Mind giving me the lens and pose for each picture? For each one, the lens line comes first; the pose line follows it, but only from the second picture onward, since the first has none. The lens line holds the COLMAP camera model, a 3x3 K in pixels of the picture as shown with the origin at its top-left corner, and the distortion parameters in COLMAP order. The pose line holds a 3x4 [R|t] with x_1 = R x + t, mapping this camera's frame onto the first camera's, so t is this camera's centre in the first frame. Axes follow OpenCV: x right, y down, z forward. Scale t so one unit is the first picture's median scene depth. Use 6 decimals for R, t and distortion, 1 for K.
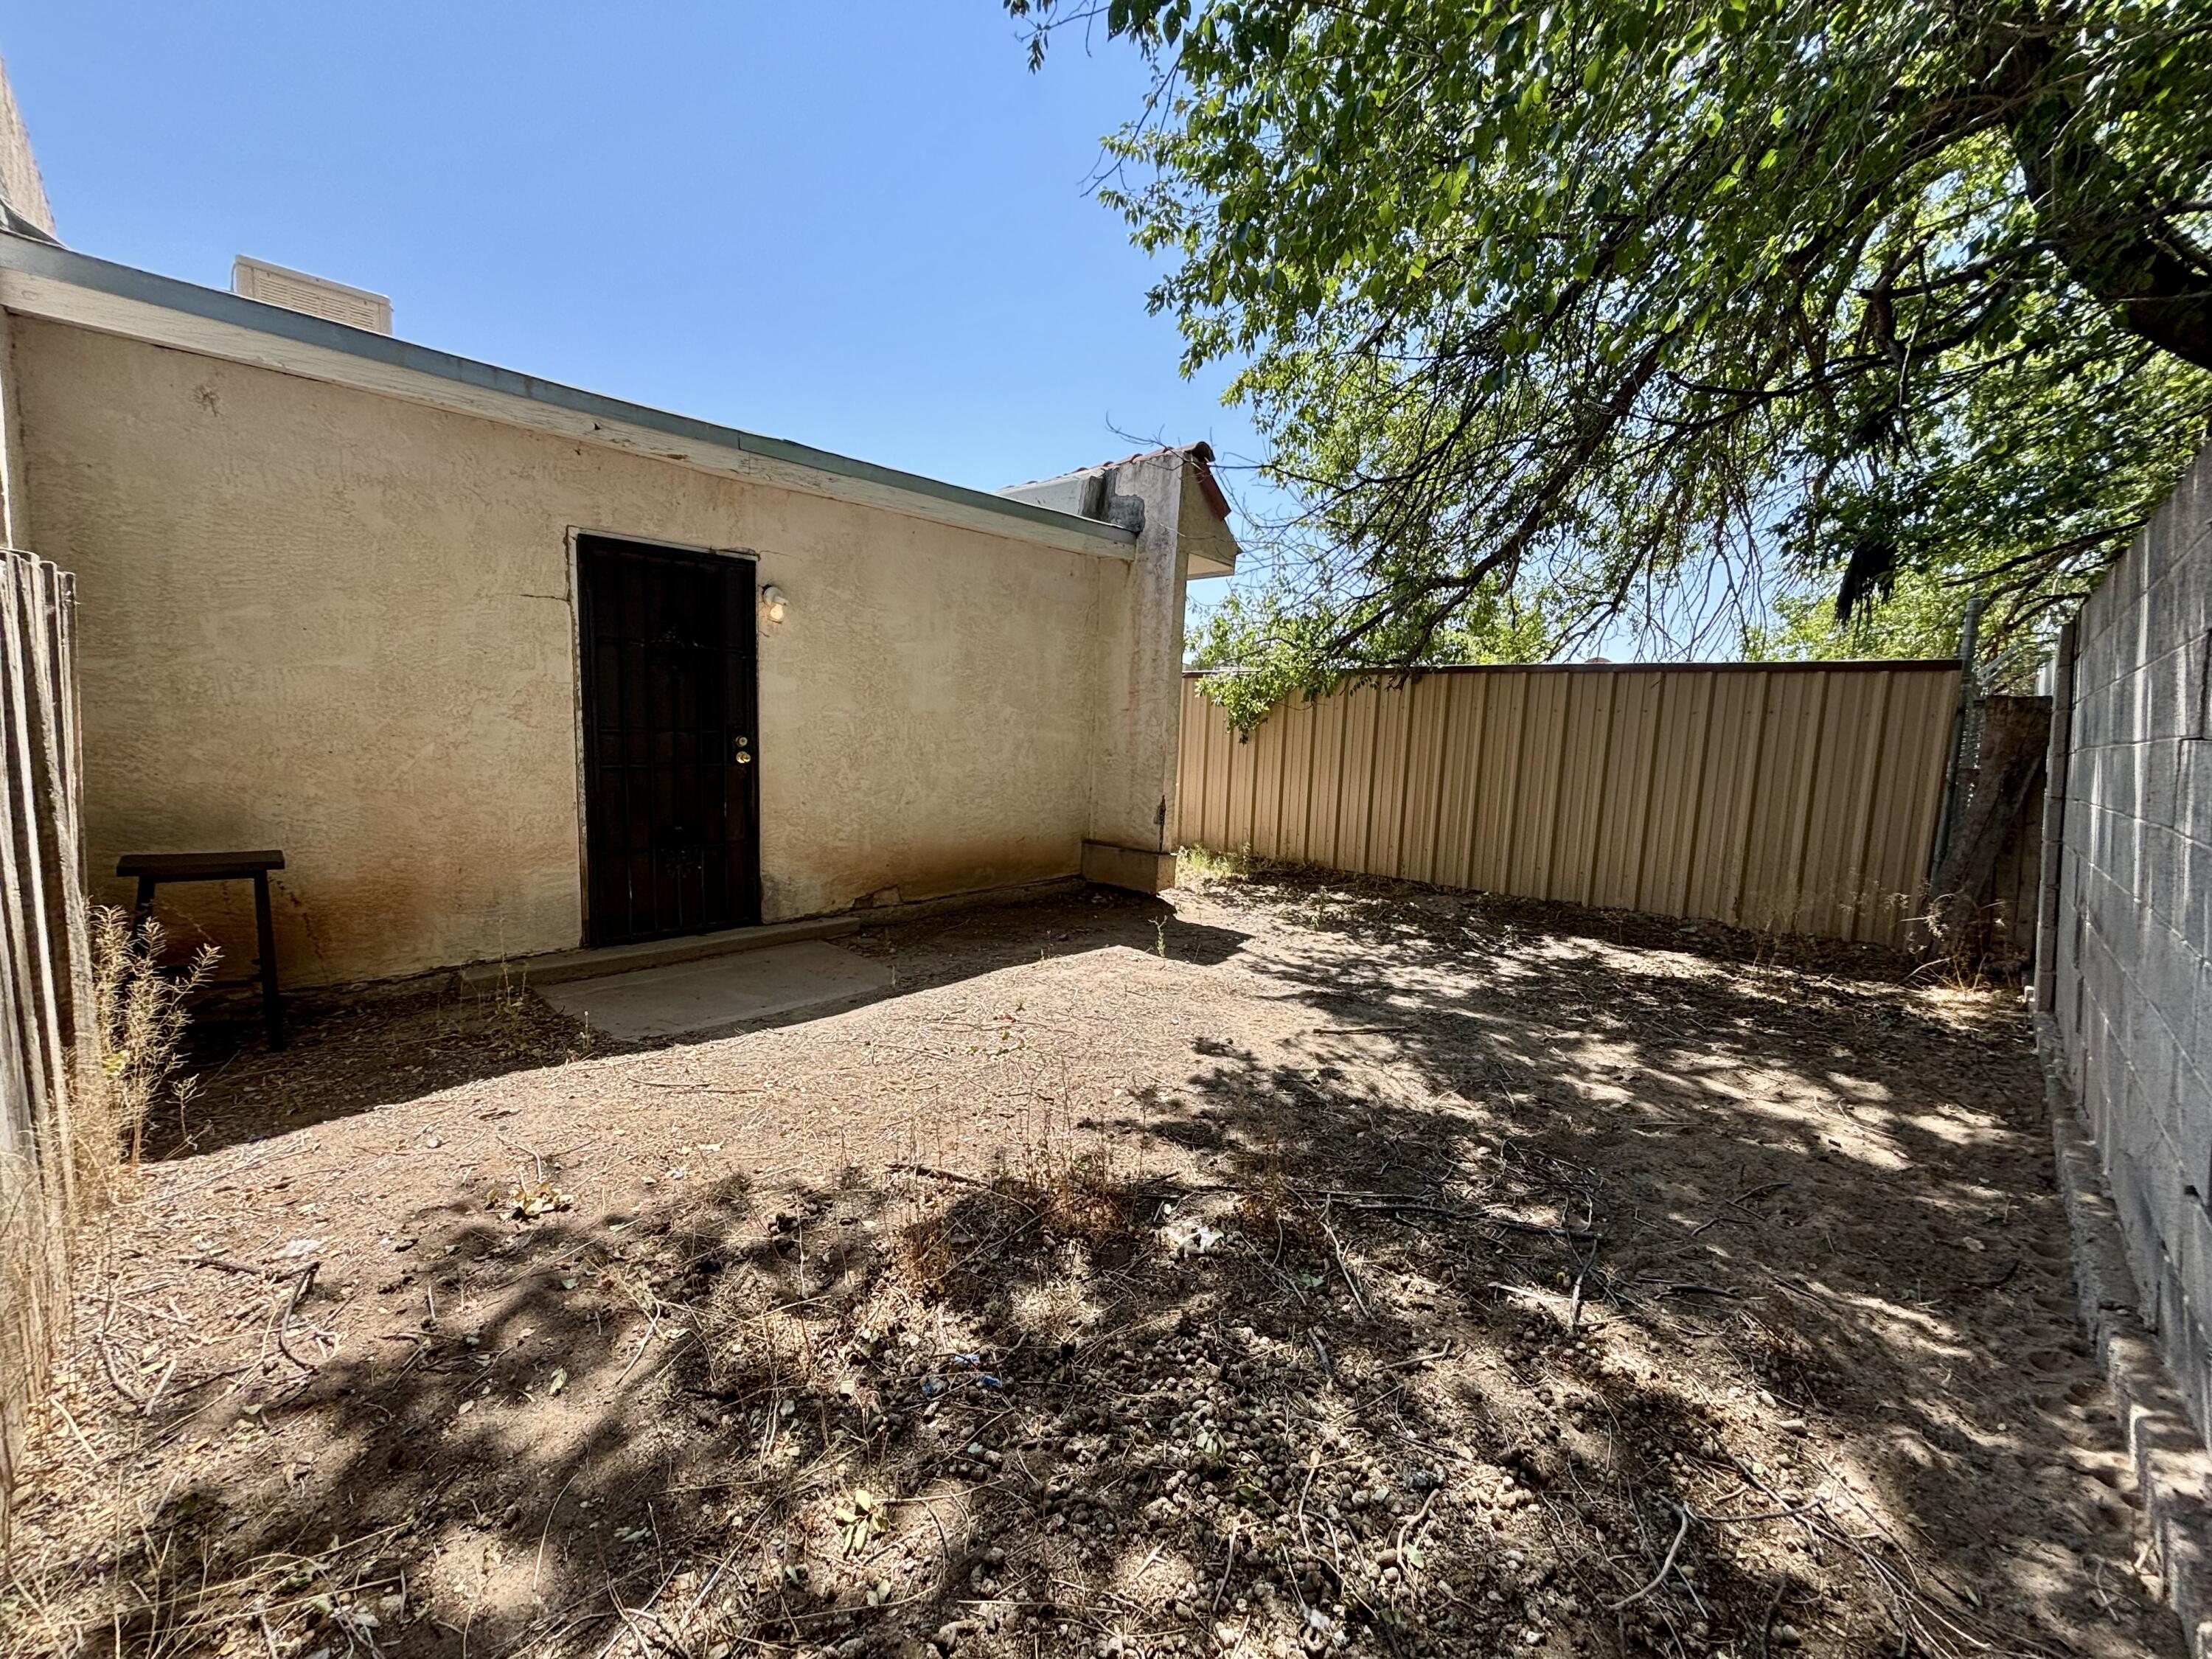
lens RADIAL K [[870.8, 0, 1106.0], [0, 870.8, 829.5], [0, 0, 1]] dist [0.004998, 0.000182]
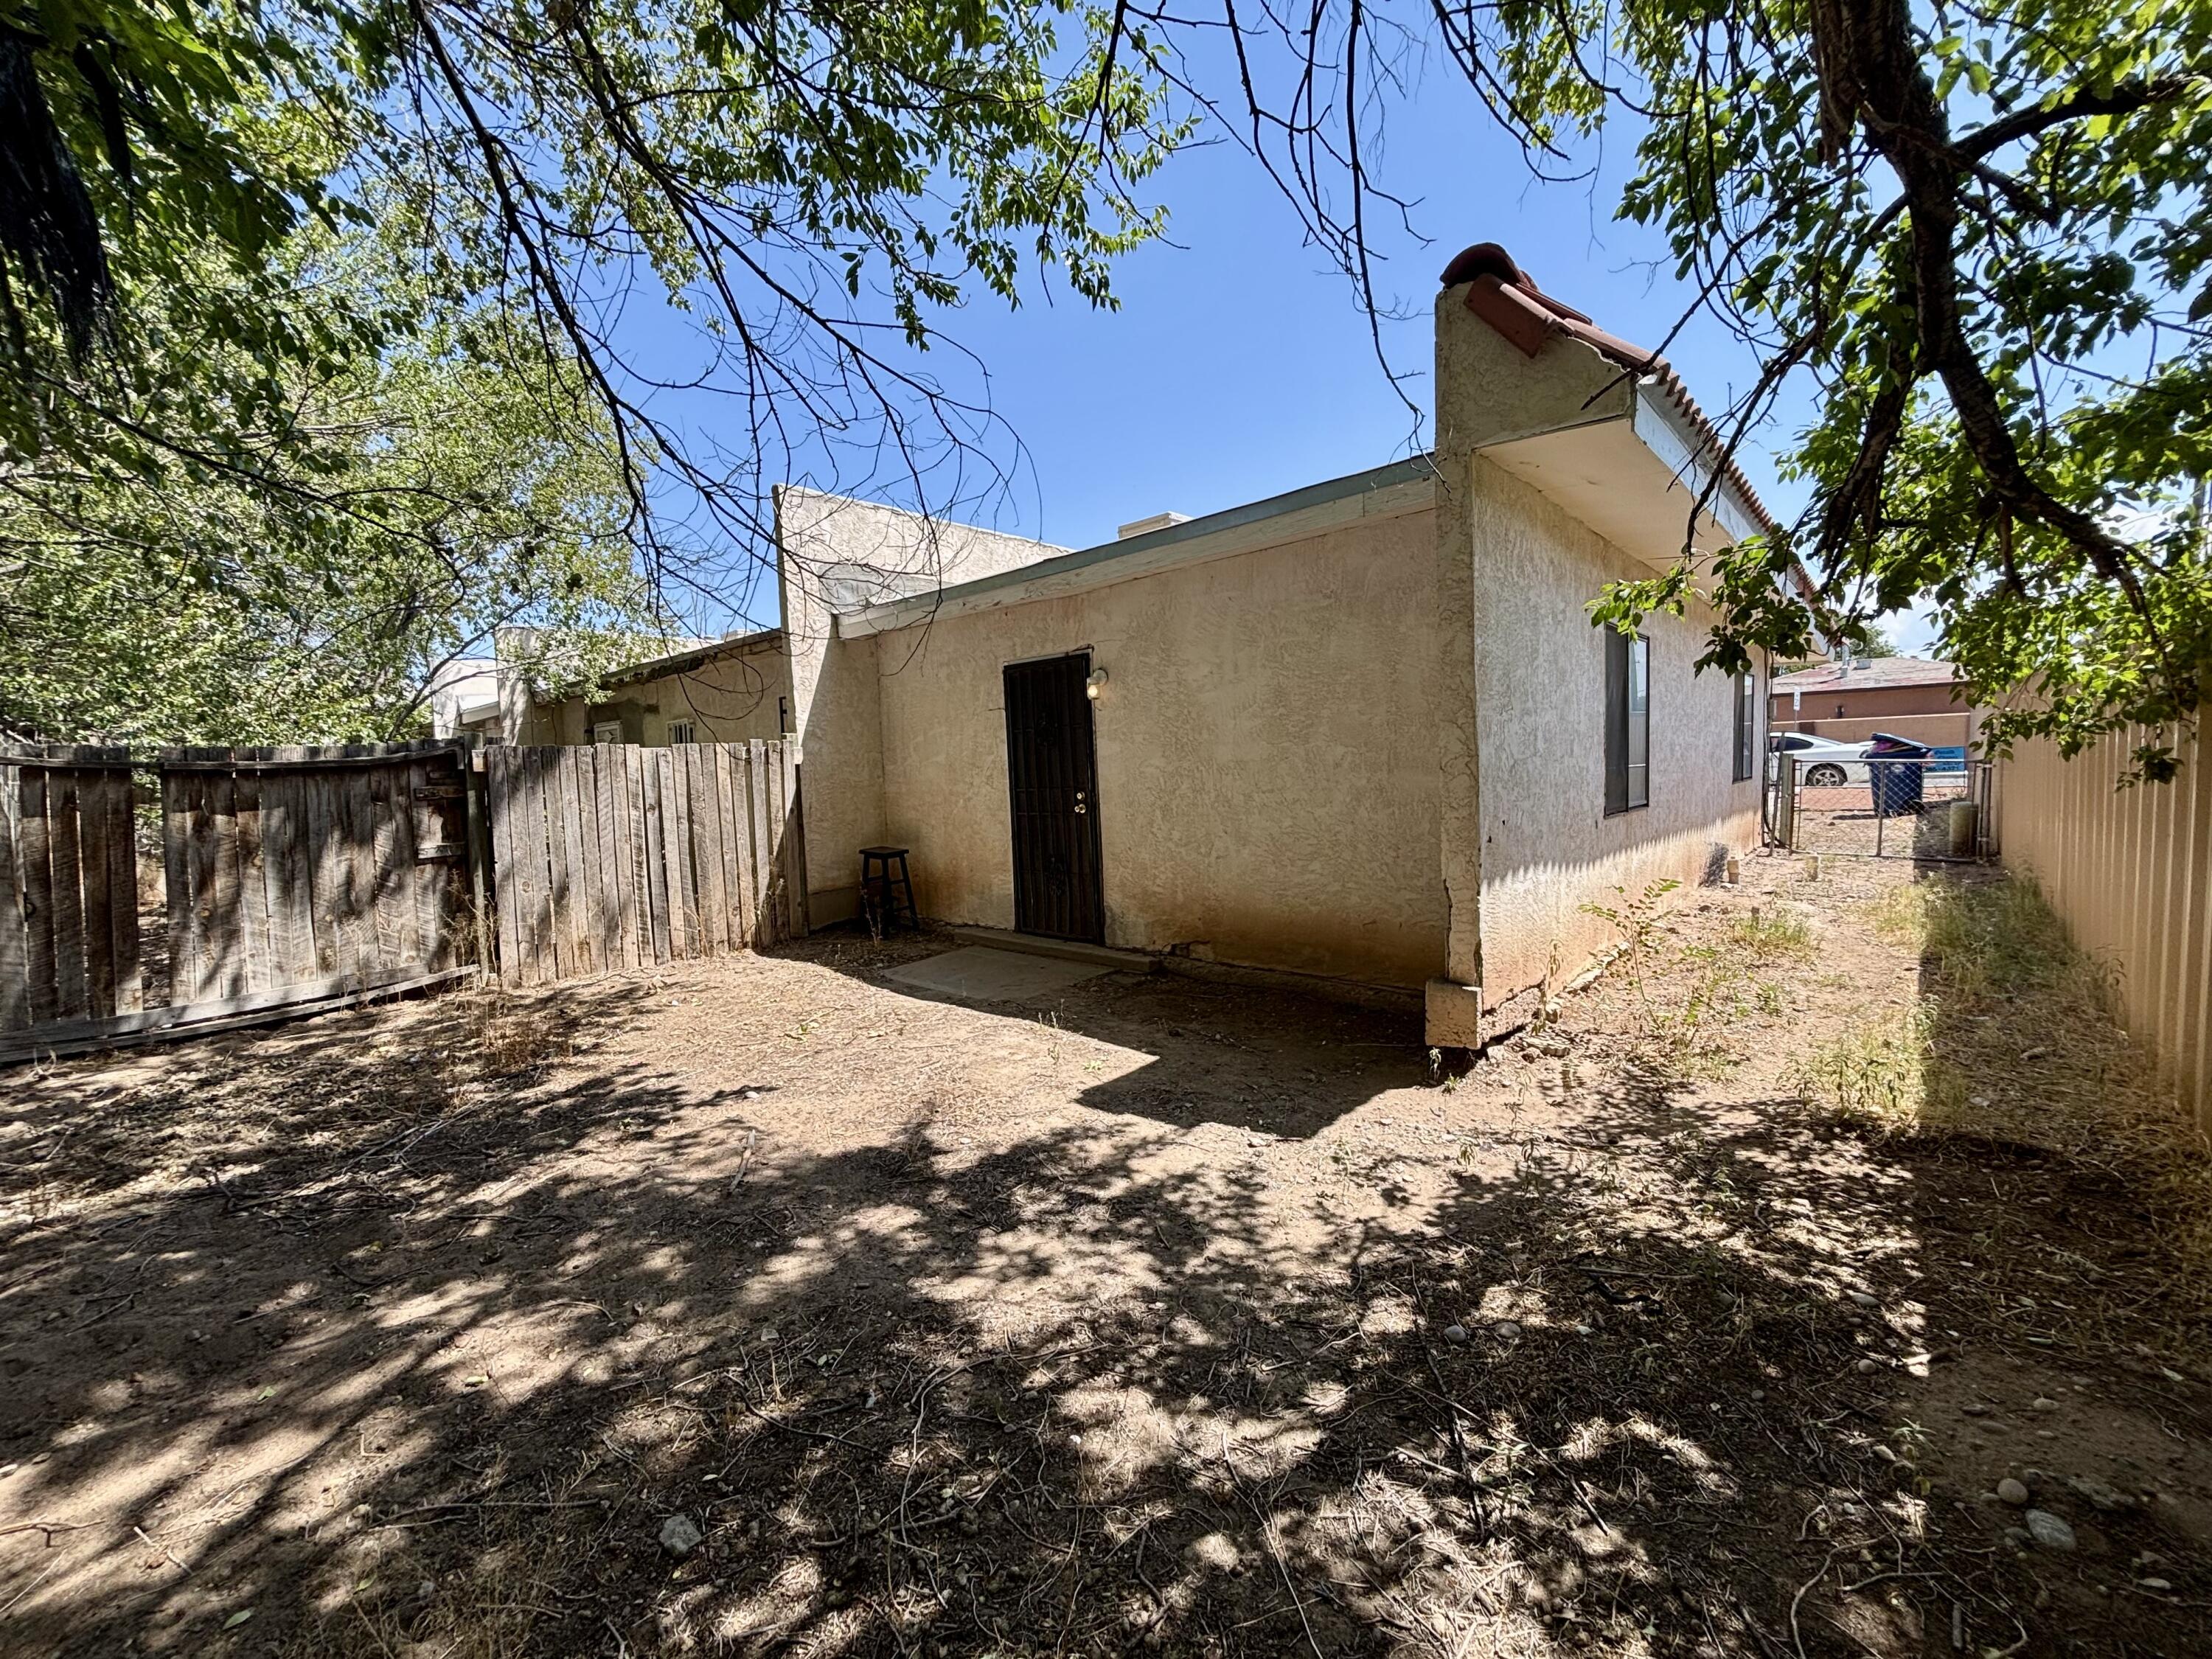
lens RADIAL K [[870.8, 0, 1106.0], [0, 870.8, 829.5], [0, 0, 1]] dist [0.004998, 0.000182]
pose [[0.030849, 0.035311, -0.998900, 0.839638], [-0.084108, 0.995923, 0.032608, -0.095747], [0.995979, 0.083010, 0.033693, 0.985763]]
